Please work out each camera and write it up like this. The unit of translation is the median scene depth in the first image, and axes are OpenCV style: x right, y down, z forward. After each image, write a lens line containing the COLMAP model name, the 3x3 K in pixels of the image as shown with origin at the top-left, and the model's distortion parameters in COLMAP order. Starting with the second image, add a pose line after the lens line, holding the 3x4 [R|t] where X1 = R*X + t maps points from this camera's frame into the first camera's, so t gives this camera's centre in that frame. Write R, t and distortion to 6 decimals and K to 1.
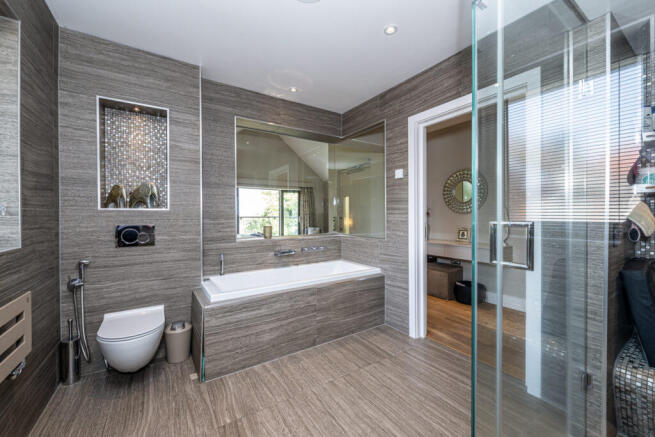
lens RADIAL K [[262.0, 0, 324.9], [0, 262.0, 216.4], [0, 0, 1]] dist [0.001573, 0.000217]
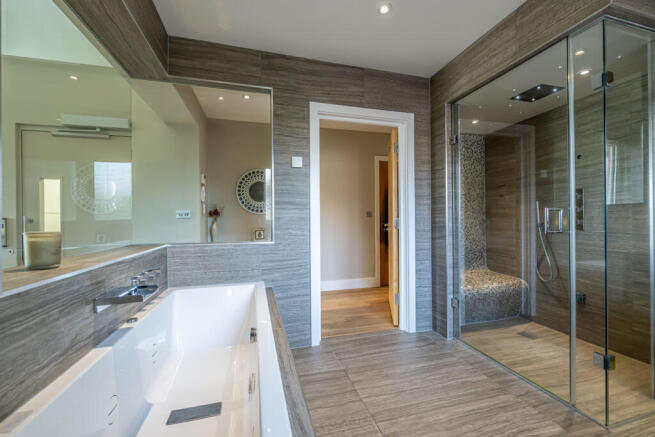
lens RADIAL K [[262.4, 0, 327.5], [0, 262.4, 218.5], [0, 0, 1]] dist [0.000336, 0.000036]
pose [[0.300257, 0.005137, 0.953845, -0.513880], [0.013227, 0.999867, -0.009548, 0.031273], [-0.953767, 0.015483, 0.300149, 0.674781]]
